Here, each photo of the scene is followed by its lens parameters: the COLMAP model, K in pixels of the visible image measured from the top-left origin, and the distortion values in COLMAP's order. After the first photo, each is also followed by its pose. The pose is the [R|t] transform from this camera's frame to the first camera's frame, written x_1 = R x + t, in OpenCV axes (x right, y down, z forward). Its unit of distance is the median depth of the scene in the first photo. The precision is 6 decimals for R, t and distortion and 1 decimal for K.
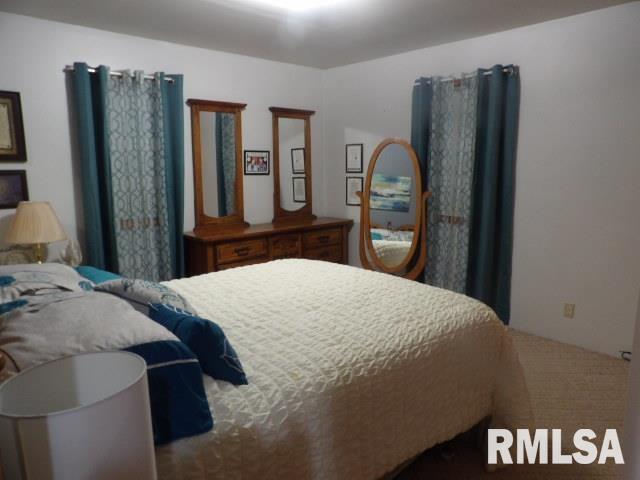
lens RADIAL K [[458.7, 0, 320.0], [0, 458.7, 240.0], [0, 0, 1]] dist [-0.014653, 0.004589]
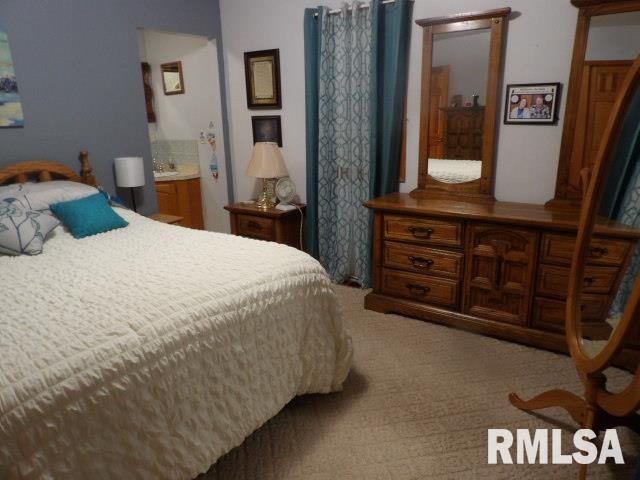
lens RADIAL K [[458.7, 0, 320.0], [0, 458.7, 240.0], [0, 0, 1]] dist [-0.014653, 0.004589]
pose [[0.204649, 0.249337, -0.946546, 0.430696], [-0.152882, 0.963287, 0.220693, -0.087426], [0.966823, 0.099545, 0.235254, 0.614648]]
